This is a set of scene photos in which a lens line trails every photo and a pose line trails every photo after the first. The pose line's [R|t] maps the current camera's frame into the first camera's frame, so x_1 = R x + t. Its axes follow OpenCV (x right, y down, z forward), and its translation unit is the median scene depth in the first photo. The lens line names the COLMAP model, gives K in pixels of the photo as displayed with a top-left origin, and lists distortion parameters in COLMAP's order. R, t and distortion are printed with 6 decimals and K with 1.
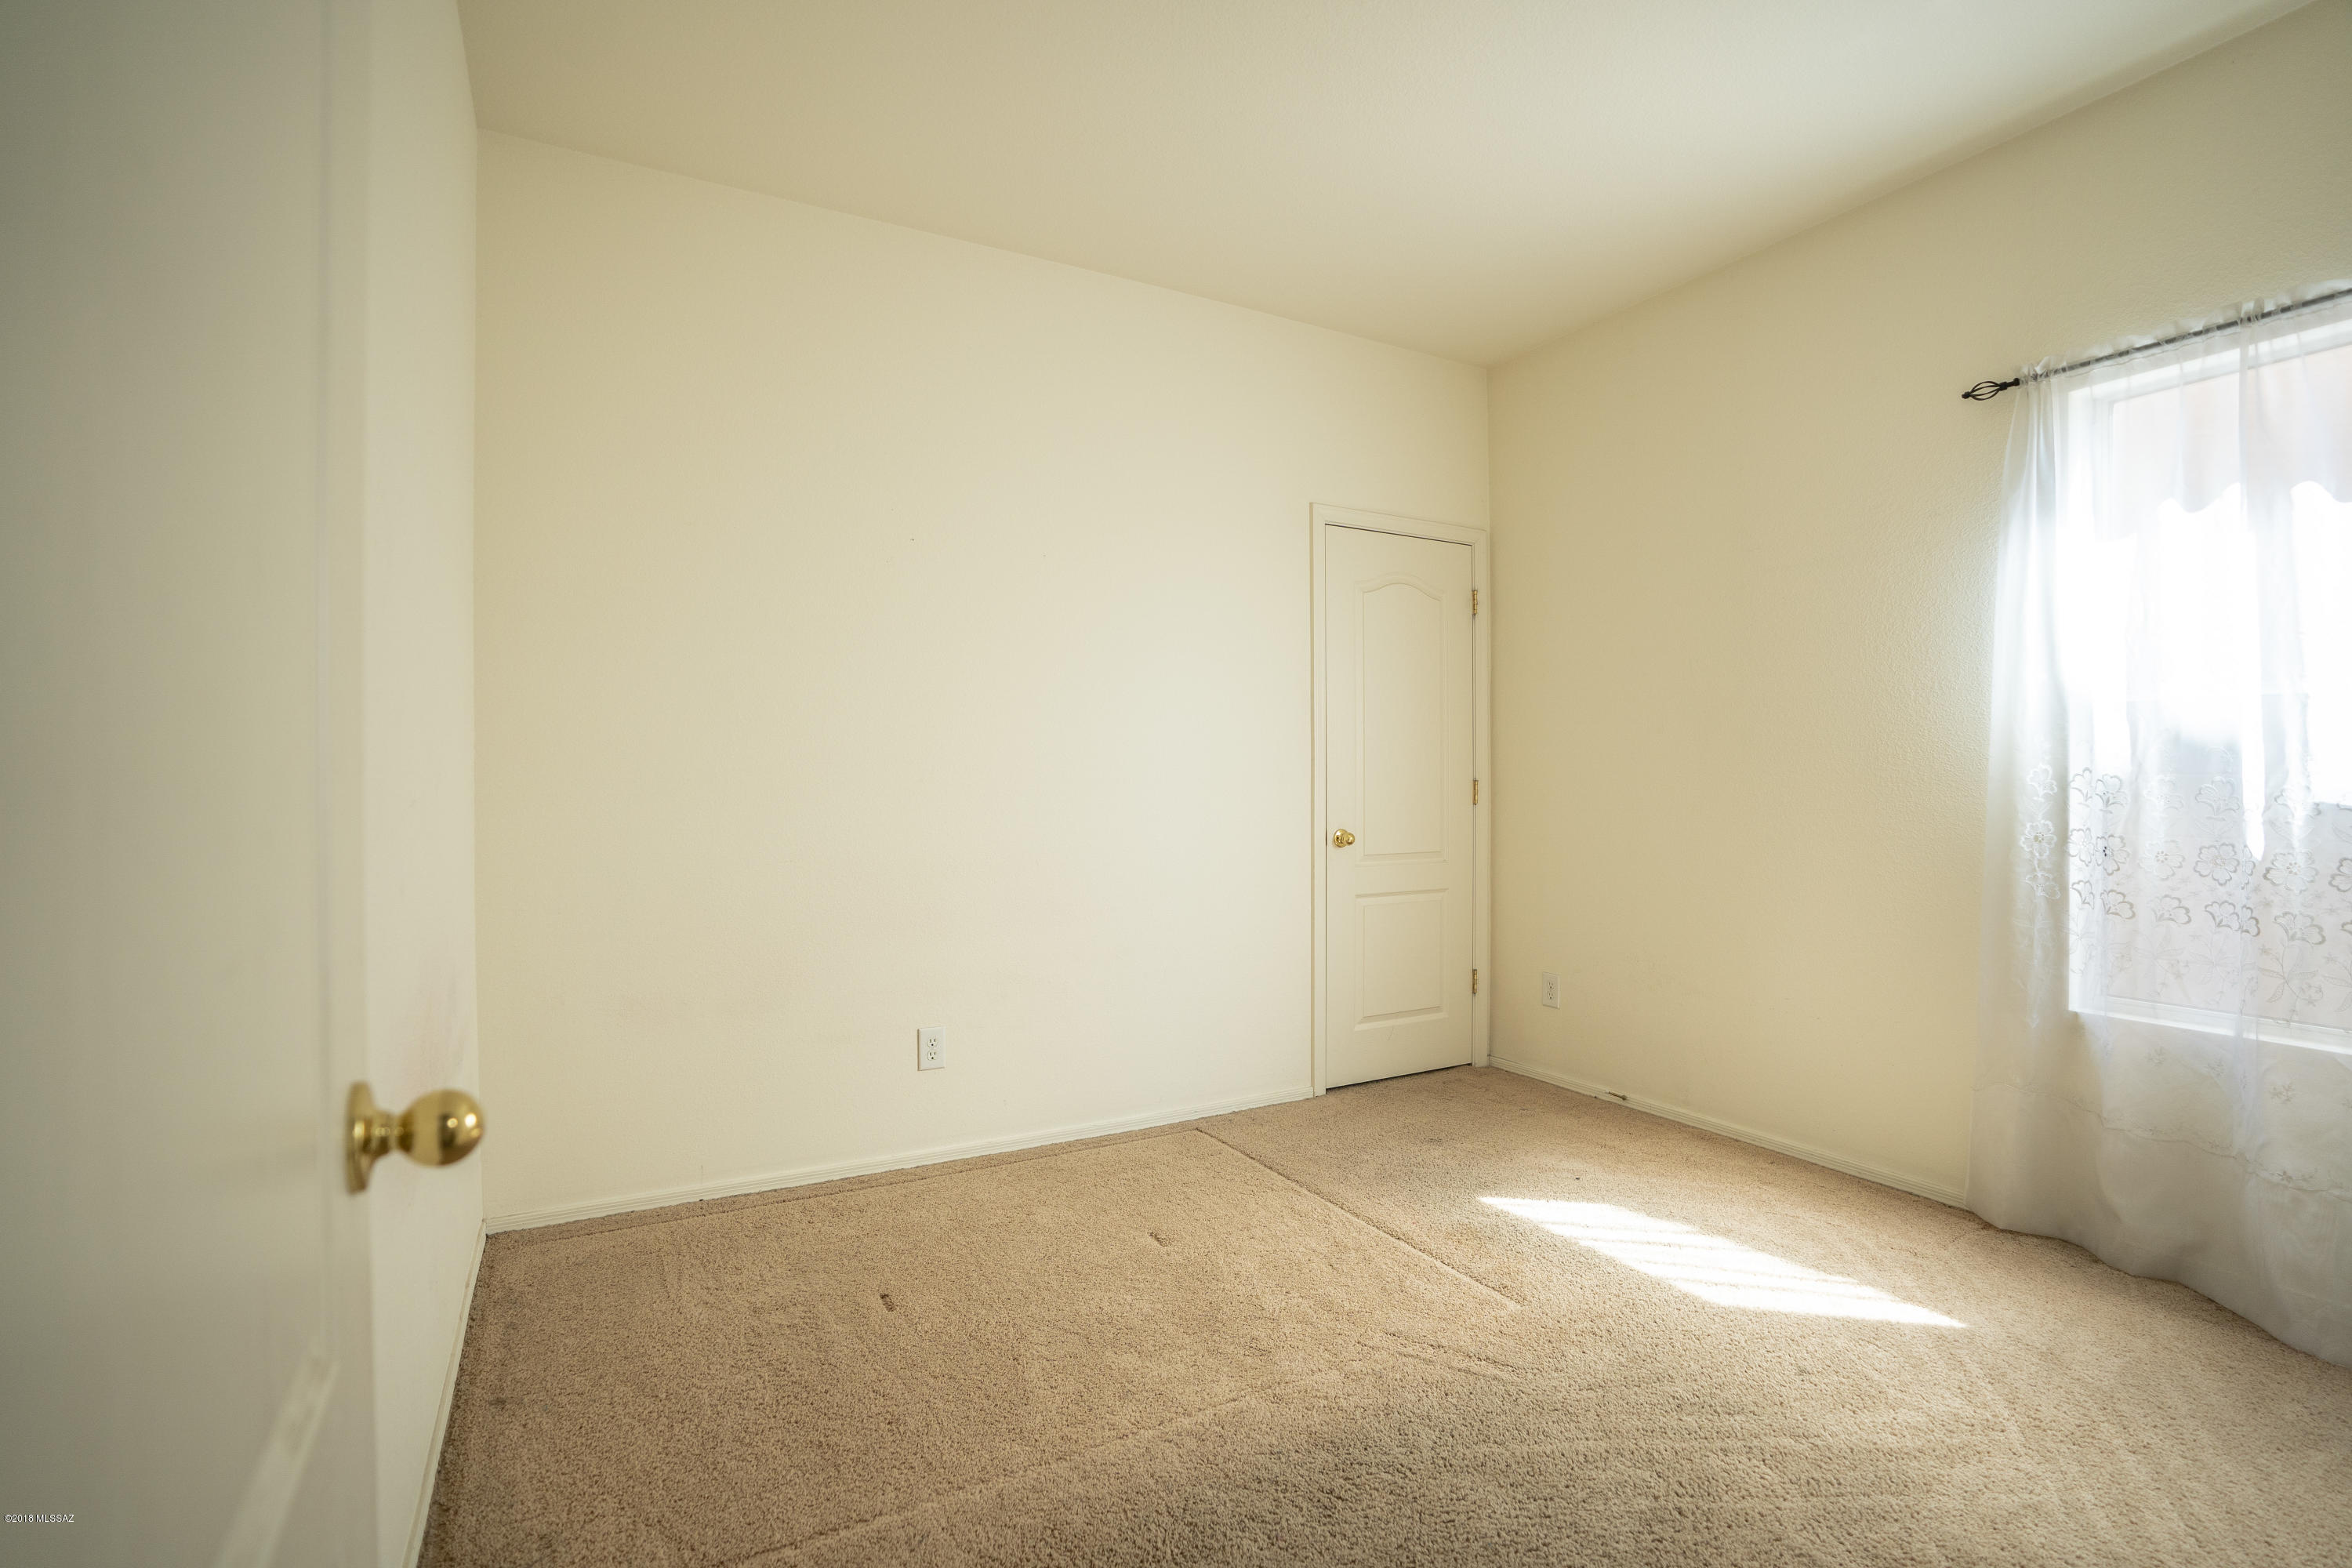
lens RADIAL K [[1092.6, 0, 1173.2], [0, 1092.6, 788.5], [0, 0, 1]] dist [-0.069225, 0.028940]
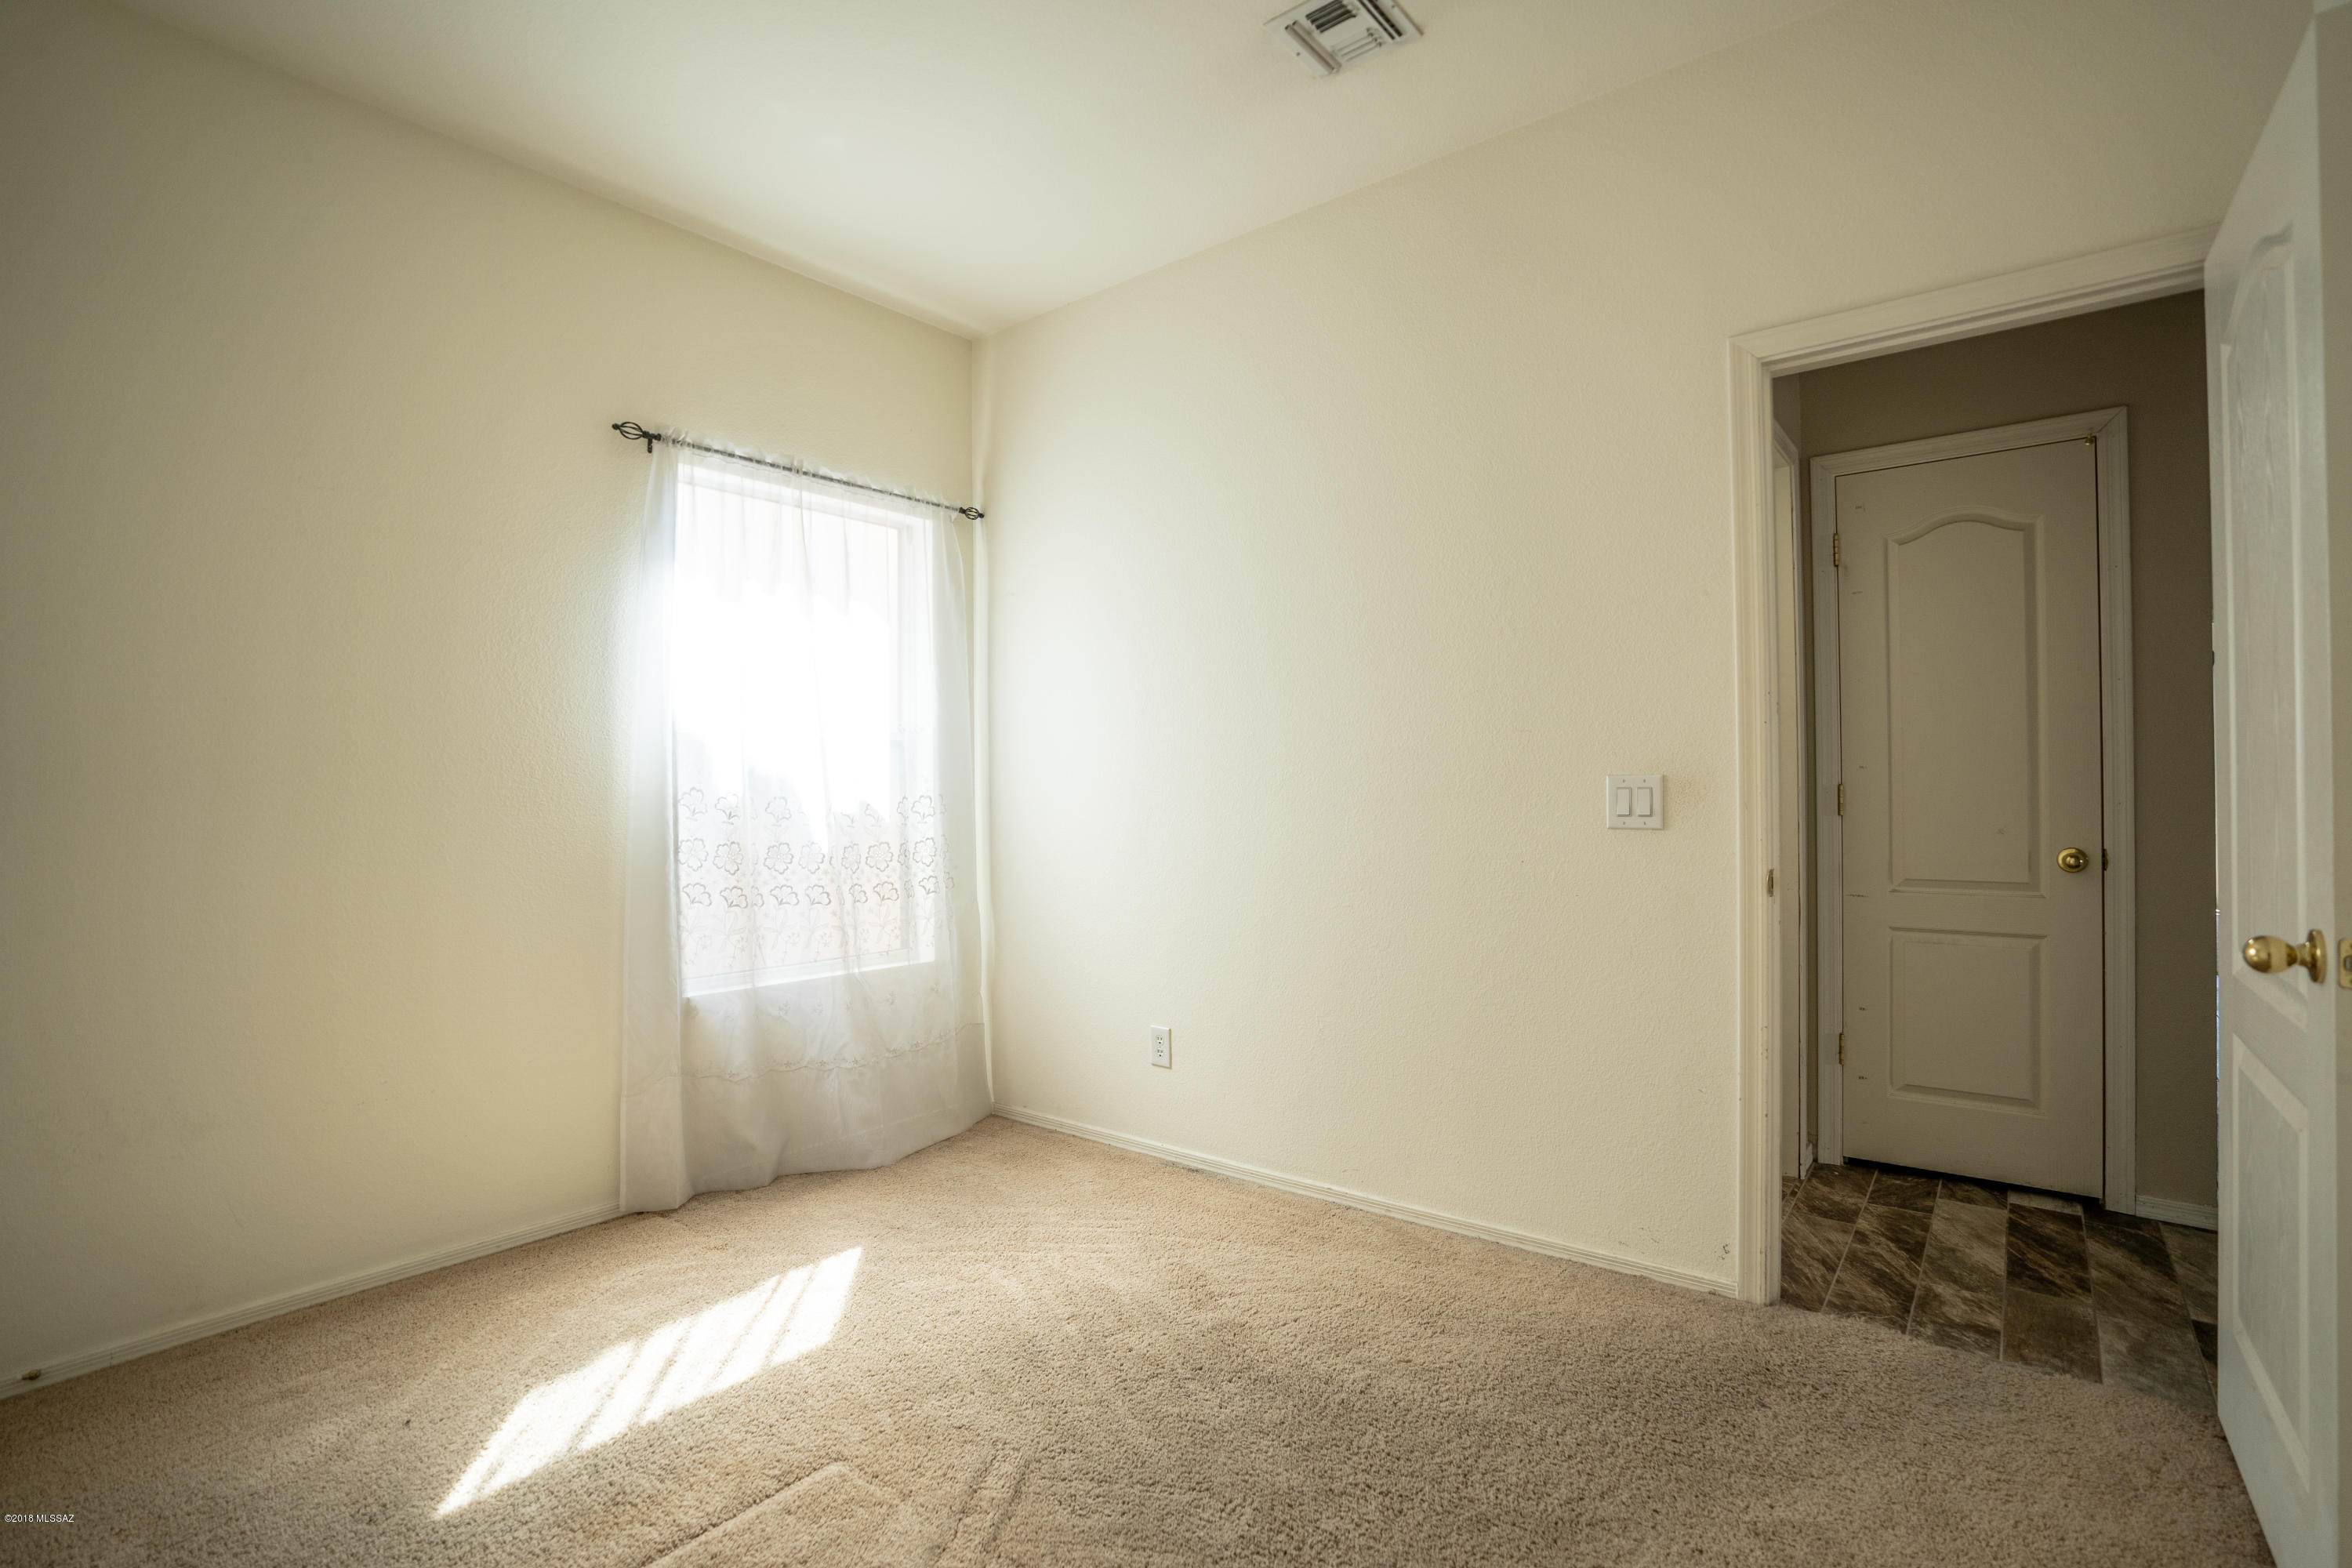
lens RADIAL K [[1092.6, 0, 1173.2], [0, 1092.6, 788.5], [0, 0, 1]] dist [-0.069225, 0.028940]
pose [[-0.375755, 0.012974, 0.926628, -0.448407], [0.019929, 0.999784, -0.005917, -0.000469], [-0.926505, 0.016244, -0.375933, 0.951399]]
